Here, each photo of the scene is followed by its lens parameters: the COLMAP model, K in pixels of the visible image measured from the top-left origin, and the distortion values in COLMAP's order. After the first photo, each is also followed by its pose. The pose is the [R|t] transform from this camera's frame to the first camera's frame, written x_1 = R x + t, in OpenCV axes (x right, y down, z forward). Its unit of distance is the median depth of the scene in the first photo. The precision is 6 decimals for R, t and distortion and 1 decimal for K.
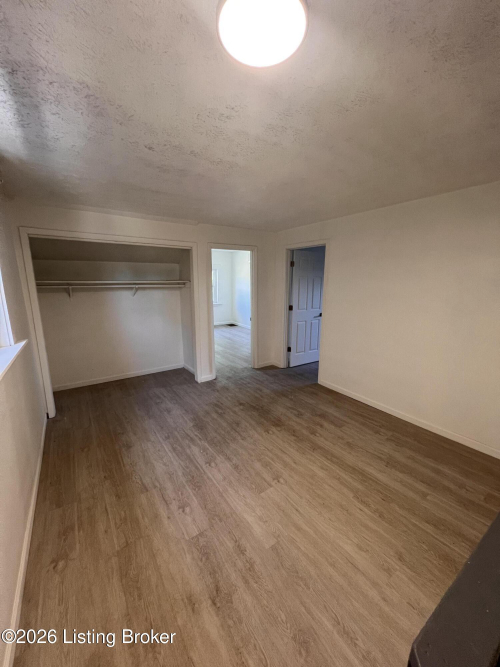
lens RADIAL K [[268.8, 0, 251.2], [0, 268.8, 333.7], [0, 0, 1]] dist [-0.002871, 0.000708]
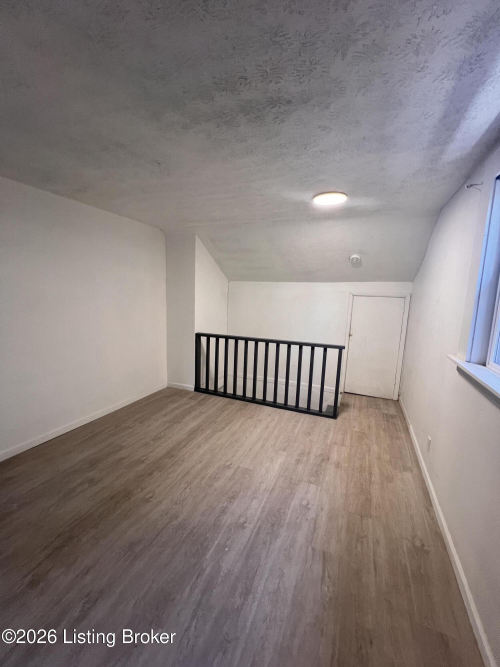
lens RADIAL K [[269.7, 0, 250.9], [0, 269.7, 333.4], [0, 0, 1]] dist [-0.007650, 0.000960]
pose [[-0.550441, -0.141464, 0.822802, -0.793874], [0.129431, 0.959165, 0.251497, -0.249826], [-0.824780, 0.244931, -0.509654, 1.366841]]
